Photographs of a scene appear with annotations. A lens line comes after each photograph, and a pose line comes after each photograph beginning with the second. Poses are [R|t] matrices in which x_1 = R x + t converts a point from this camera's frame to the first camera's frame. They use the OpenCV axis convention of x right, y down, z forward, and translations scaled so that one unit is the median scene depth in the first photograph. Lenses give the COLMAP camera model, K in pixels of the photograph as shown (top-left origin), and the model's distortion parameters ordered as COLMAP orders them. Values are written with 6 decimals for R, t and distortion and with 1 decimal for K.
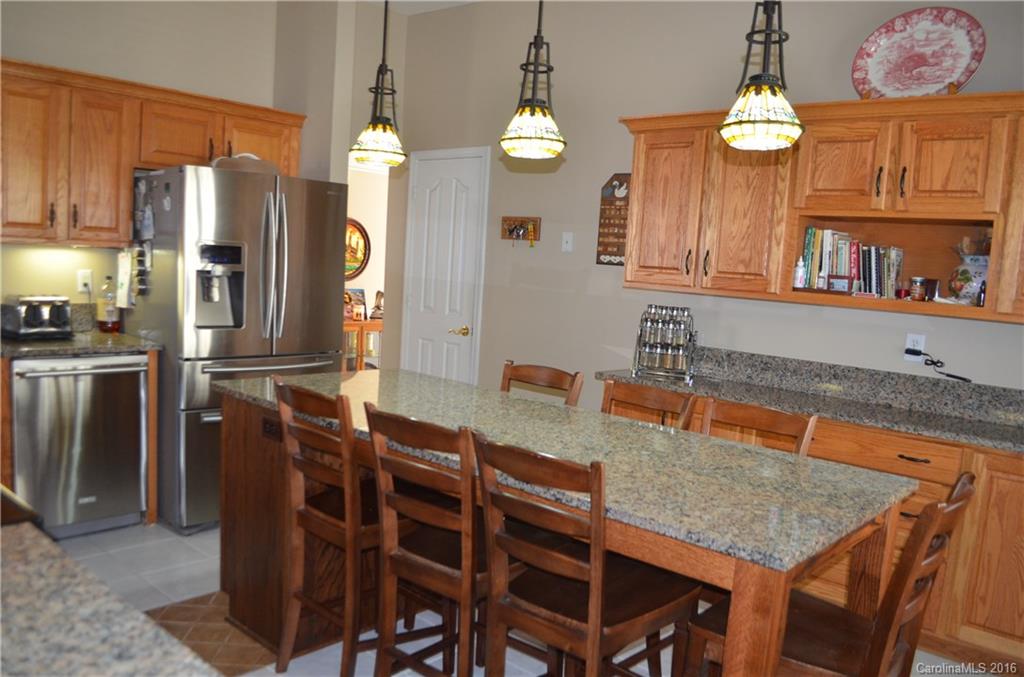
lens RADIAL K [[794.4, 0, 512.0], [0, 794.4, 338.5], [0, 0, 1]] dist [-0.118121, 0.008069]
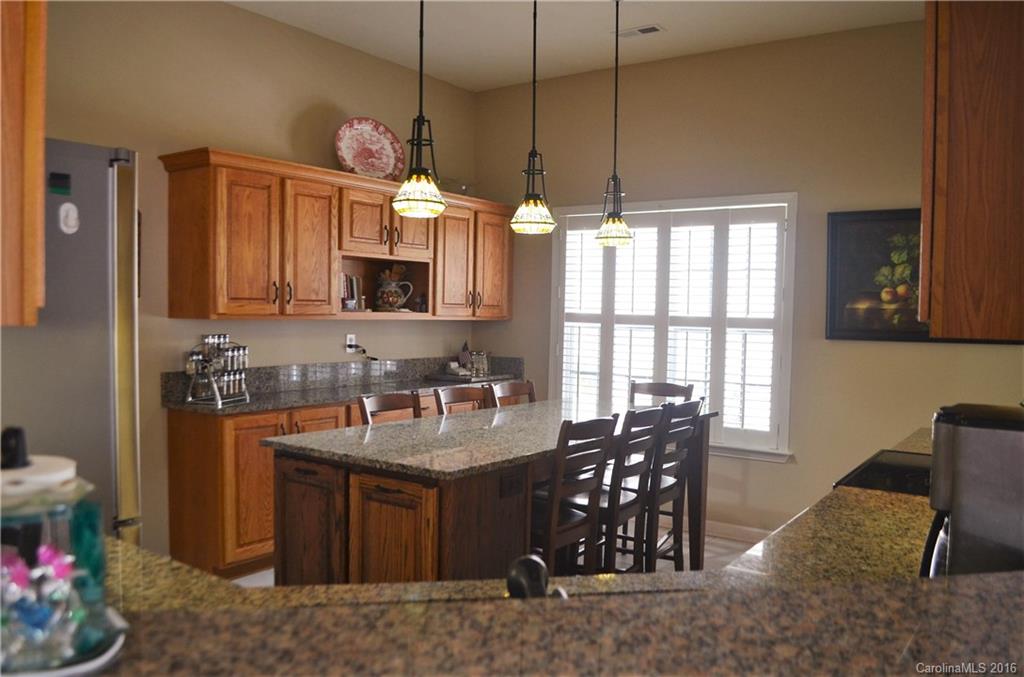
lens RADIAL K [[818.0, 0, 516.1], [0, 818.0, 353.0], [0, 0, 1]] dist [-0.052945, 0.000777]
pose [[-0.136621, -0.113254, 0.984128, -1.166370], [0.076316, 0.989288, 0.124442, -0.153832], [-0.987679, 0.092107, -0.126514, 0.962192]]
